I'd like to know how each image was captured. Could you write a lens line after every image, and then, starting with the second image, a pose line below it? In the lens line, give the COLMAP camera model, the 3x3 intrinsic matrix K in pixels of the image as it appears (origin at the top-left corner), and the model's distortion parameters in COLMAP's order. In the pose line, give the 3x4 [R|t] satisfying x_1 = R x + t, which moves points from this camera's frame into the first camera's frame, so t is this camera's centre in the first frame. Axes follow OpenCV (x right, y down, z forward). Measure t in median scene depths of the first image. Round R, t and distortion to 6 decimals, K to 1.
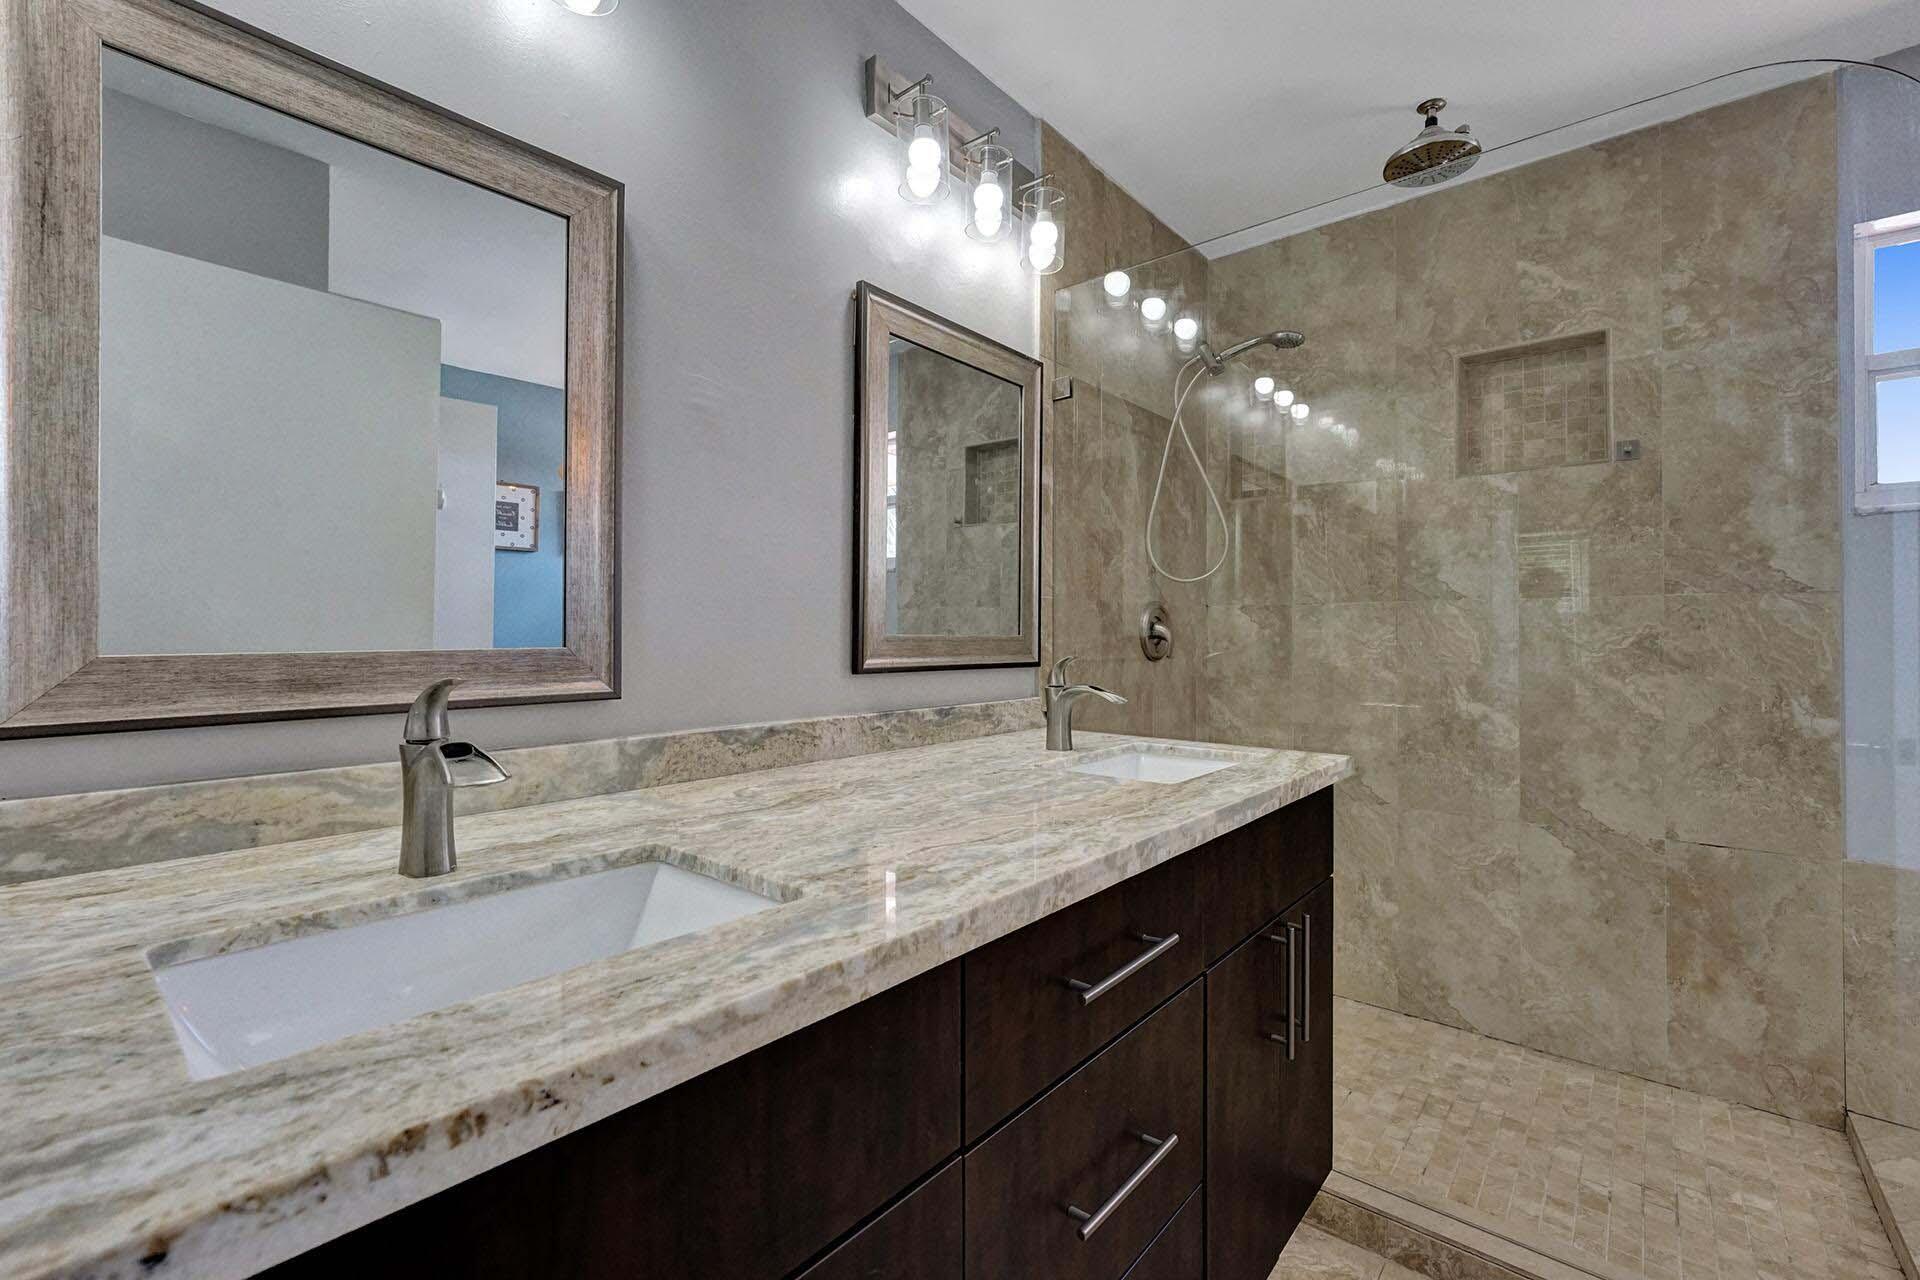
lens RADIAL K [[806.1, 0, 978.5], [0, 806.1, 620.8], [0, 0, 1]] dist [-0.013097, 0.002552]
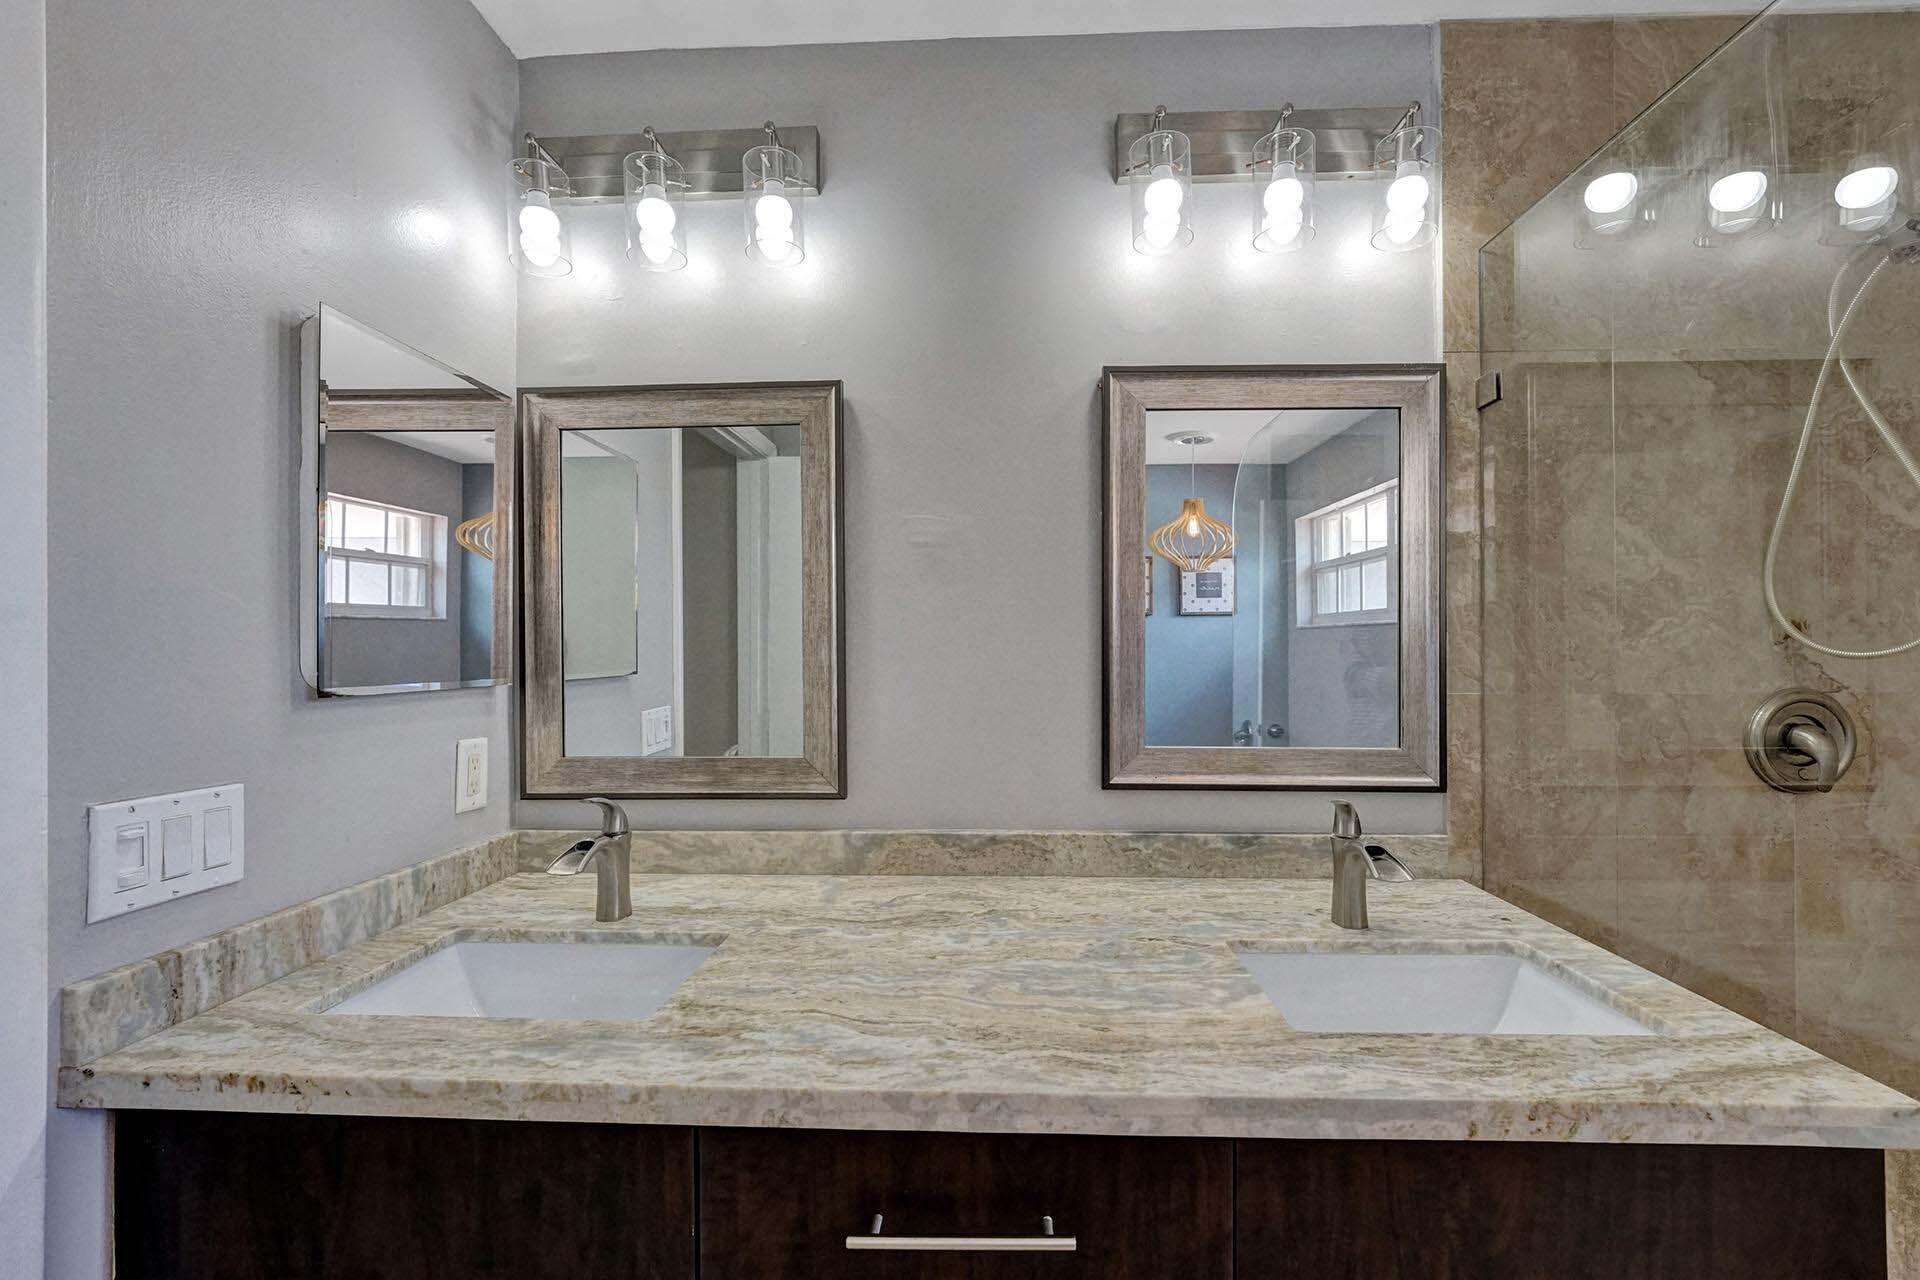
lens RADIAL K [[806.1, 0, 967.9], [0, 806.1, 648.0], [0, 0, 1]] dist [-0.013097, 0.002552]
pose [[0.613024, -0.011527, -0.789980, 0.410361], [0.015254, 0.999880, -0.002752, -0.081400], [0.789917, -0.010364, 0.613126, 0.252919]]
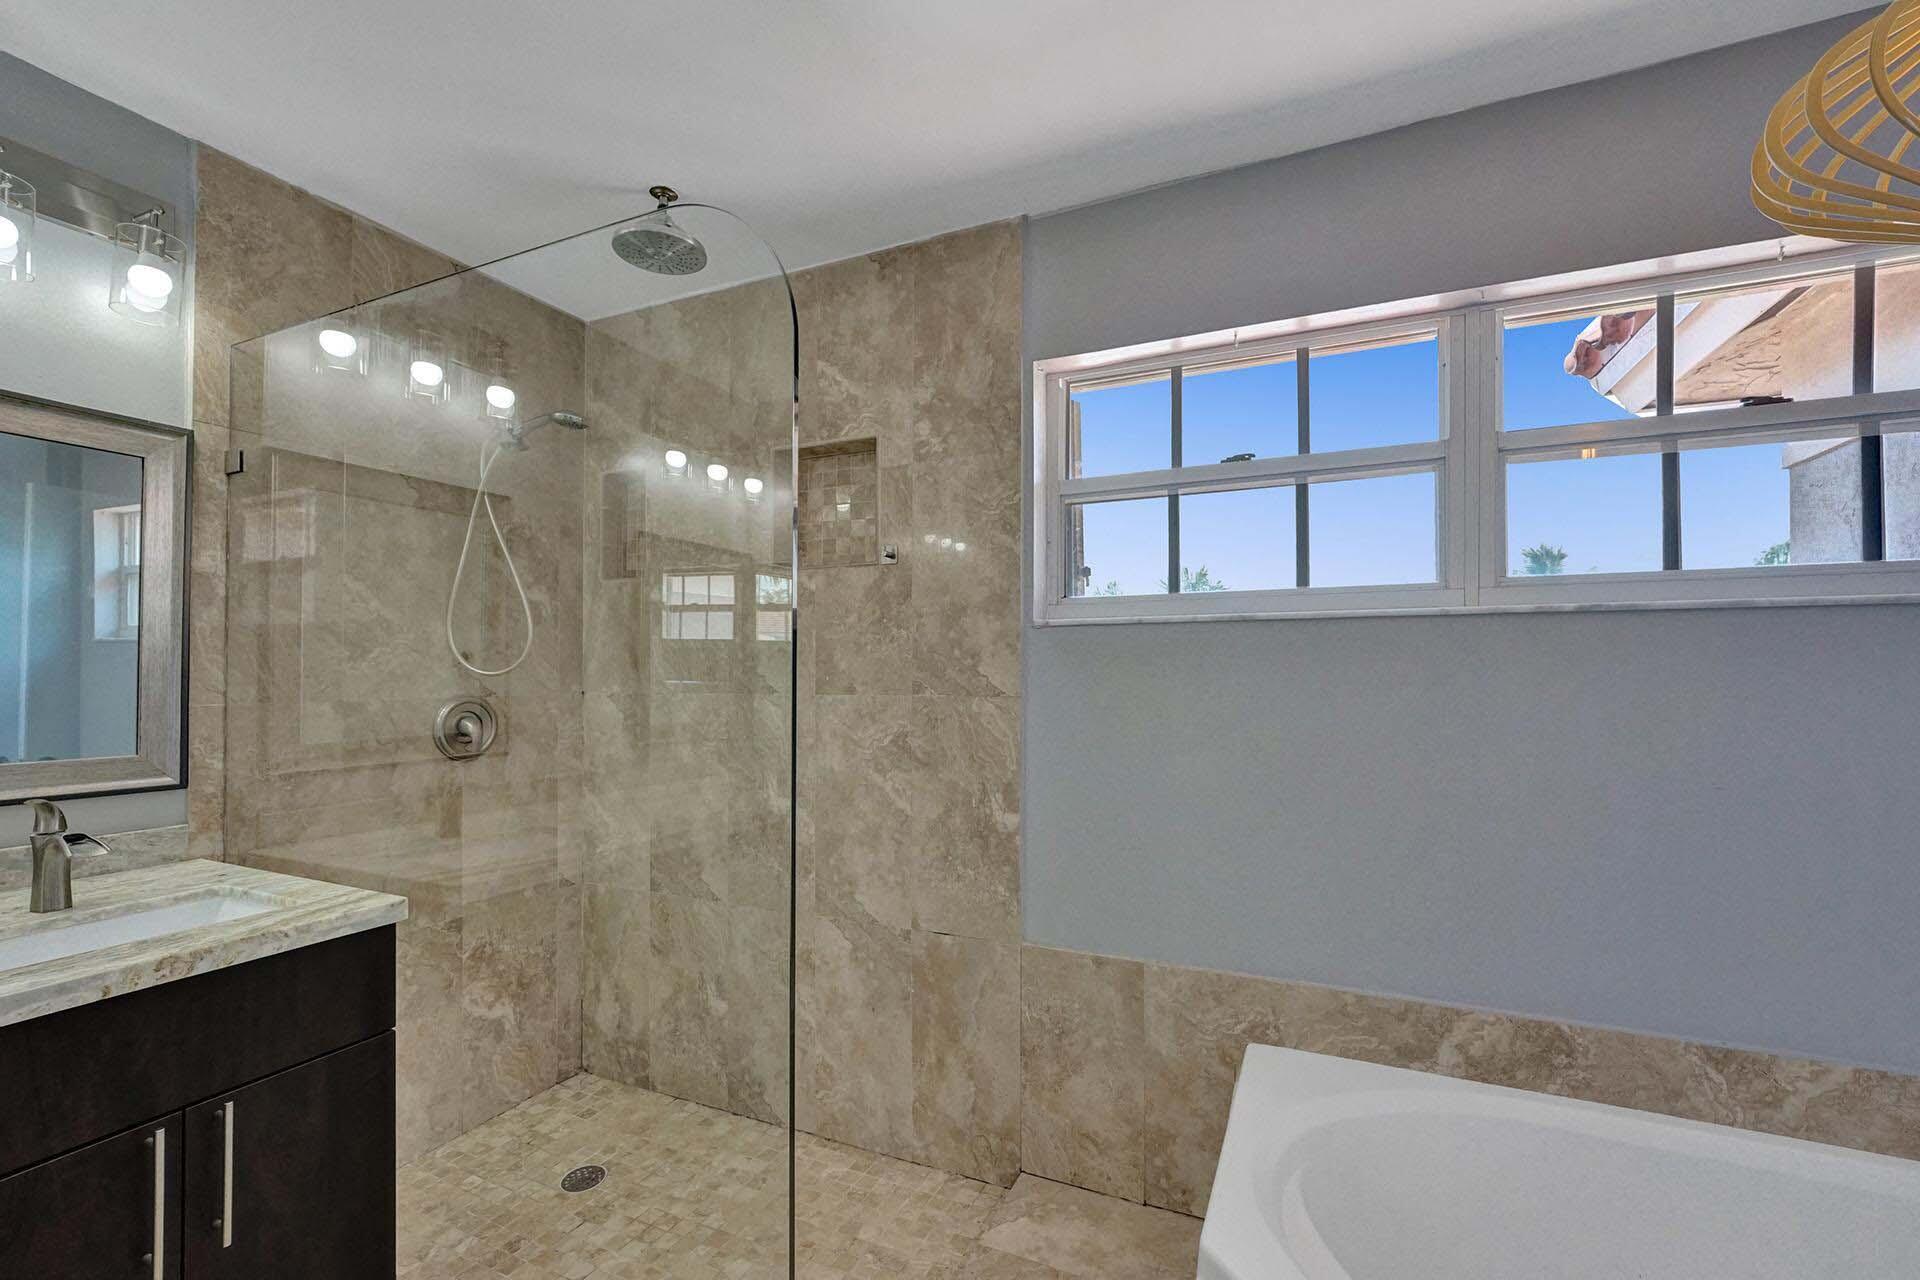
lens RADIAL K [[806.1, 0, 960.7], [0, 806.1, 665.4], [0, 0, 1]] dist [-0.013097, 0.002552]
pose [[0.961597, -0.001136, 0.274465, 0.682287], [-0.000055, 0.999991, 0.004333, -0.082769], [-0.274467, -0.004181, 0.961587, -0.033936]]
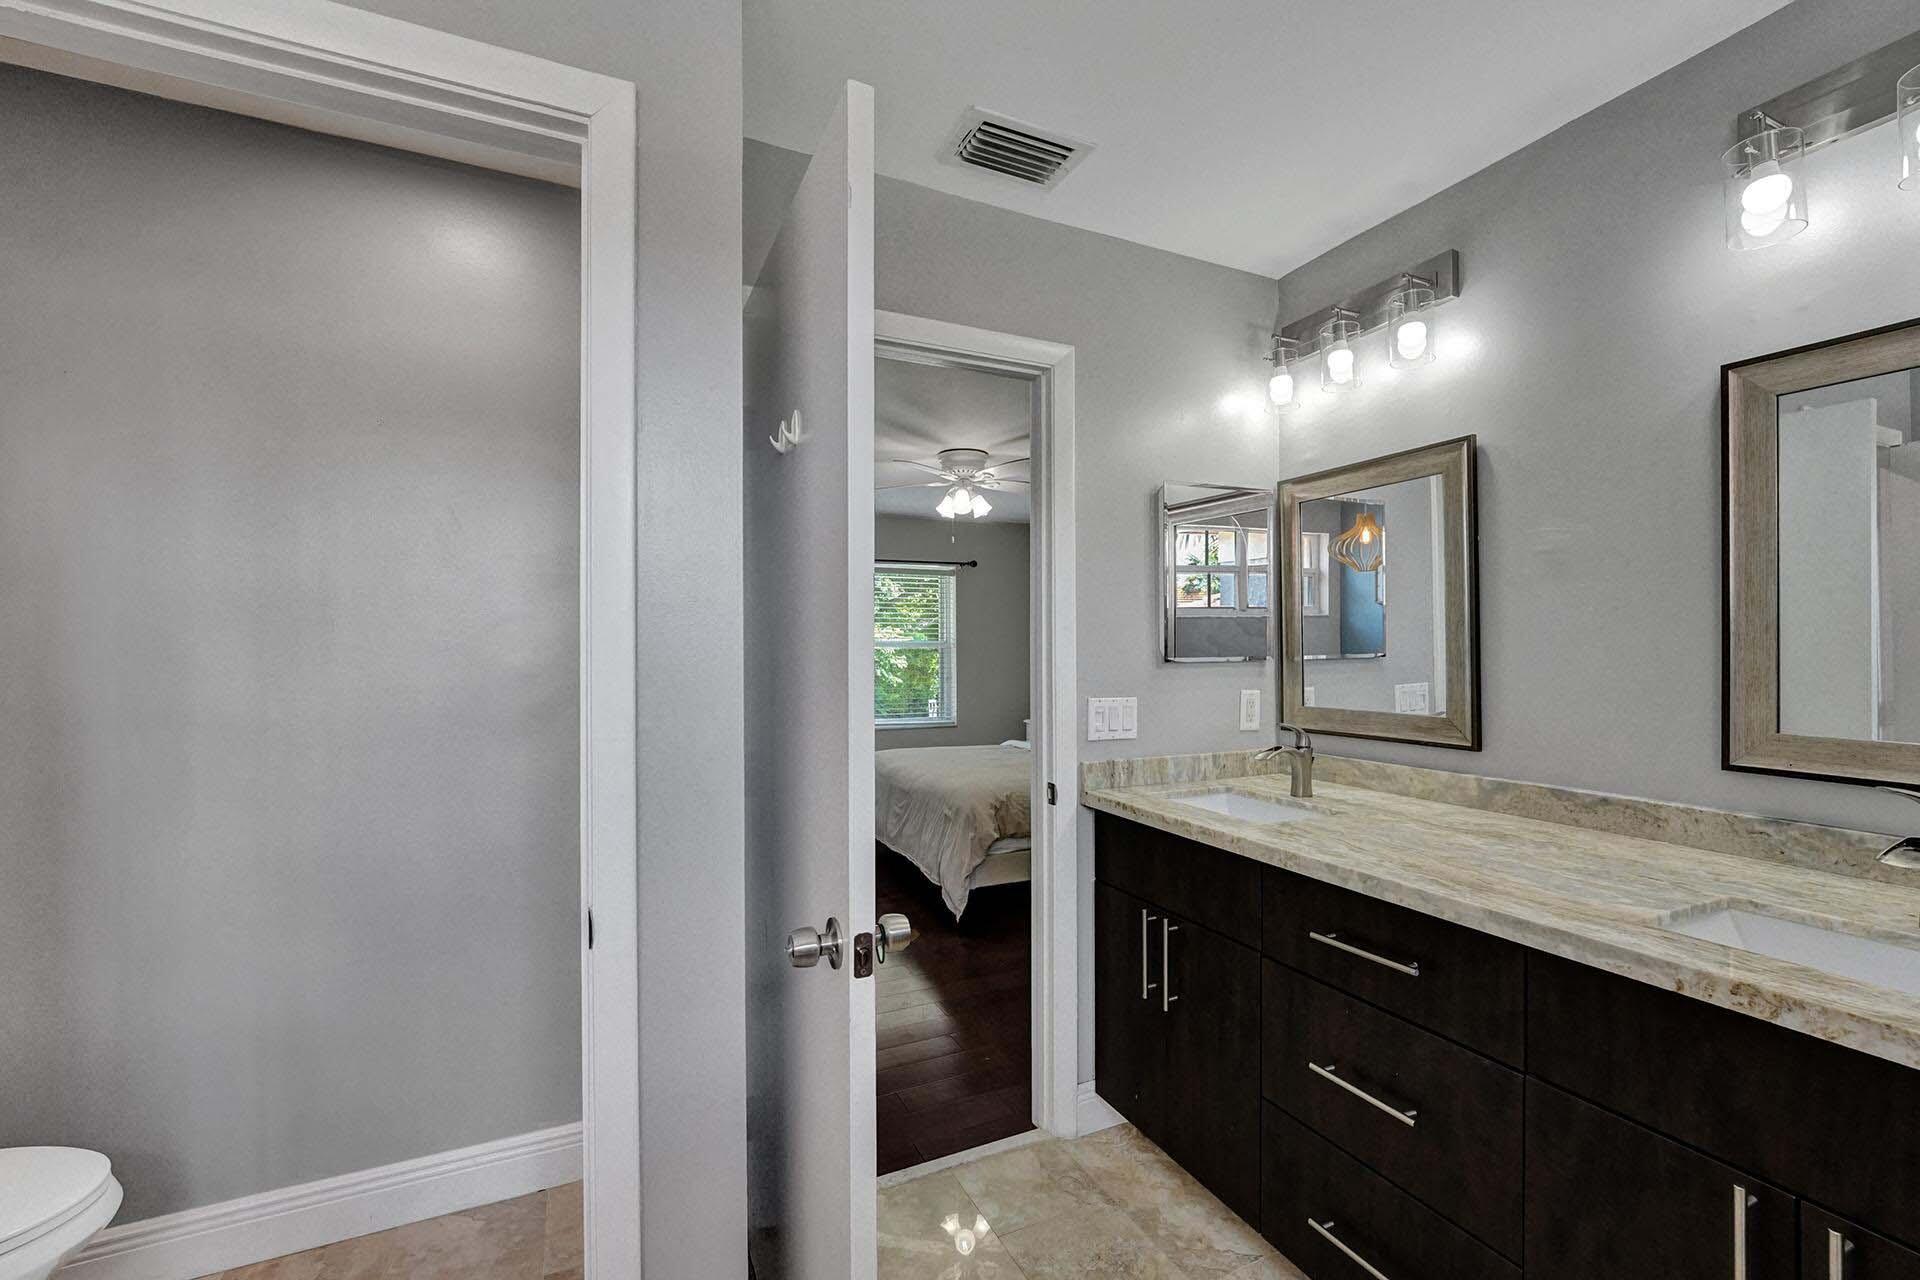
lens RADIAL K [[806.1, 0, 978.8], [0, 806.1, 641.5], [0, 0, 1]] dist [-0.013097, 0.002552]
pose [[-0.403087, -0.009361, -0.915114, 0.917819], [0.010436, 0.999836, -0.014825, -0.070777], [0.915102, -0.015526, -0.402923, 0.468864]]
